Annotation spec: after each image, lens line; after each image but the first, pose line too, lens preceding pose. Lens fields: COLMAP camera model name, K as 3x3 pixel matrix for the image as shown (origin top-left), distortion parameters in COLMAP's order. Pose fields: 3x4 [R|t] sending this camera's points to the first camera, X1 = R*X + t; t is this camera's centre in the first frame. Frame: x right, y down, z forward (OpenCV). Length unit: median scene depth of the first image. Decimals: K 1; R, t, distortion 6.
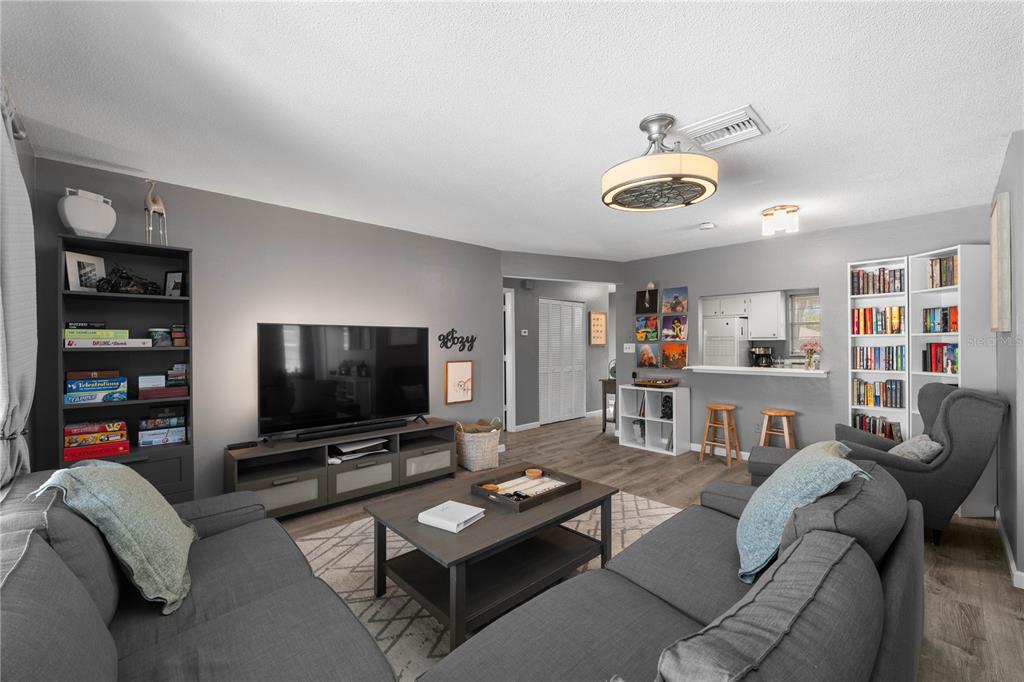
lens RADIAL K [[423.7, 0, 512.0], [0, 423.7, 341.0], [0, 0, 1]] dist [-0.009810, 0.000030]
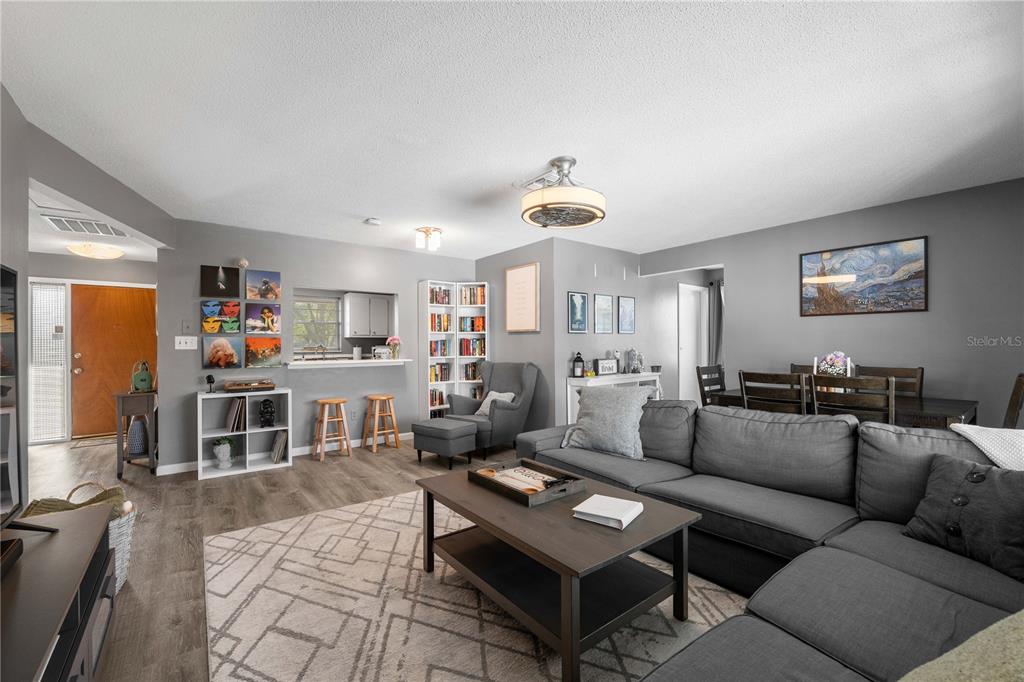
lens RADIAL K [[423.7, 0, 512.0], [0, 423.7, 341.0], [0, 0, 1]] dist [-0.009810, 0.000030]
pose [[0.082883, 0.014634, 0.996452, -0.442753], [0.000457, 0.999892, -0.014723, 0.028480], [-0.996559, 0.001675, 0.082867, 0.473081]]
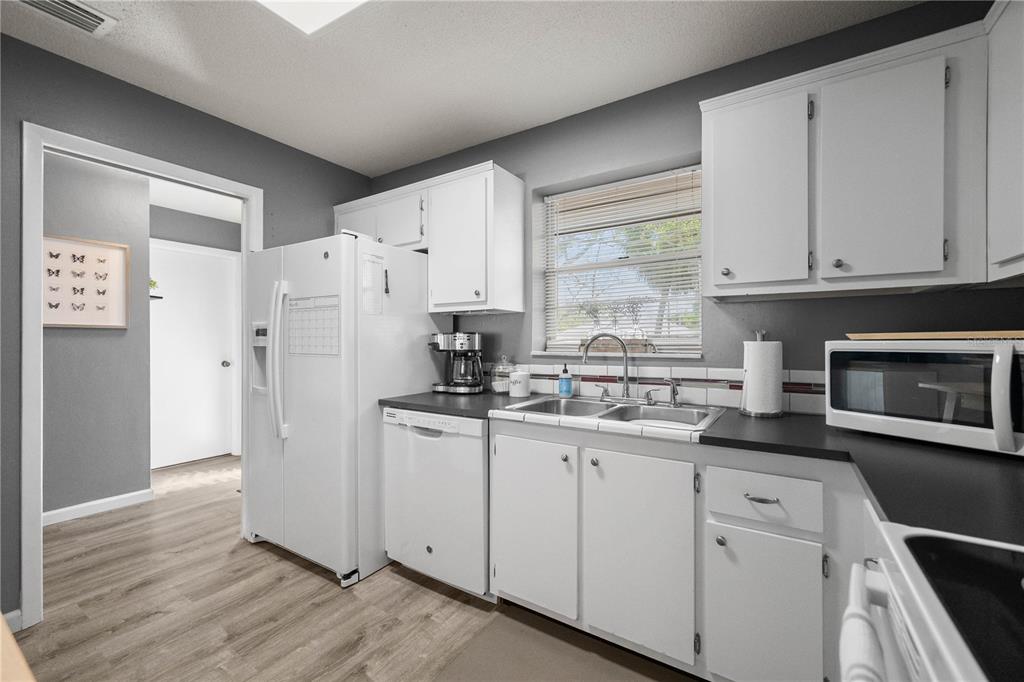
lens RADIAL K [[423.7, 0, 512.0], [0, 423.7, 341.0], [0, 0, 1]] dist [-0.009810, 0.000030]
pose [[0.967143, 0.001289, 0.254230, 0.745653], [-0.002723, 0.999982, 0.005287, 0.028168], [-0.254218, -0.005805, 0.967129, 0.875046]]
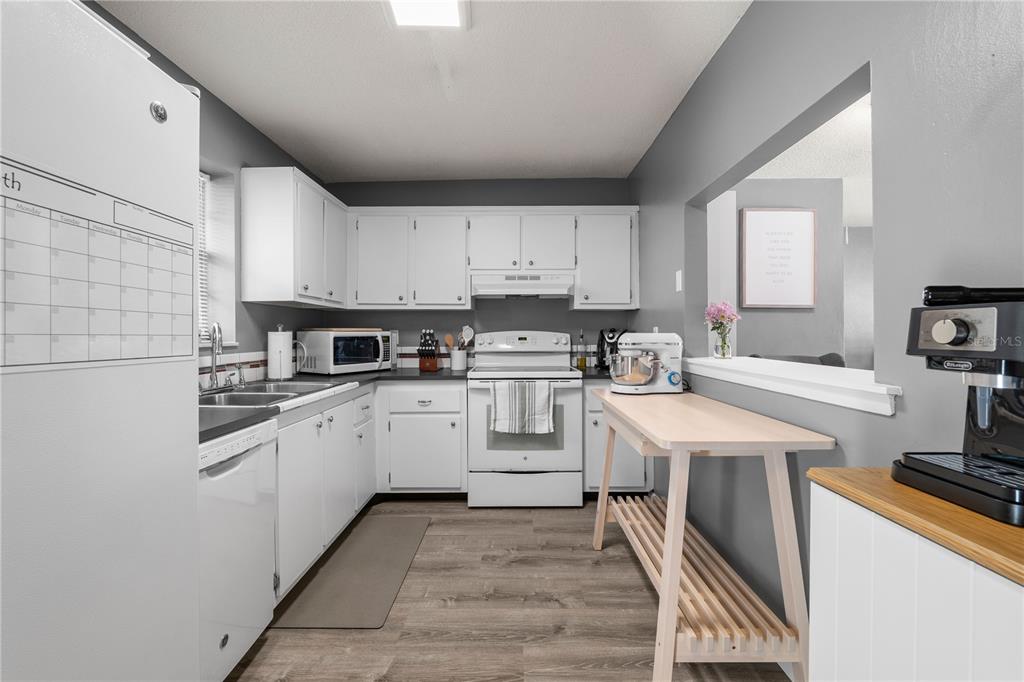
lens RADIAL K [[423.7, 0, 512.0], [0, 423.7, 341.0], [0, 0, 1]] dist [-0.009810, 0.000030]
pose [[-0.731608, -0.005436, 0.681704, 0.462461], [0.001614, 0.999952, 0.009705, 0.036286], [-0.681723, 0.008201, -0.731564, 1.344074]]
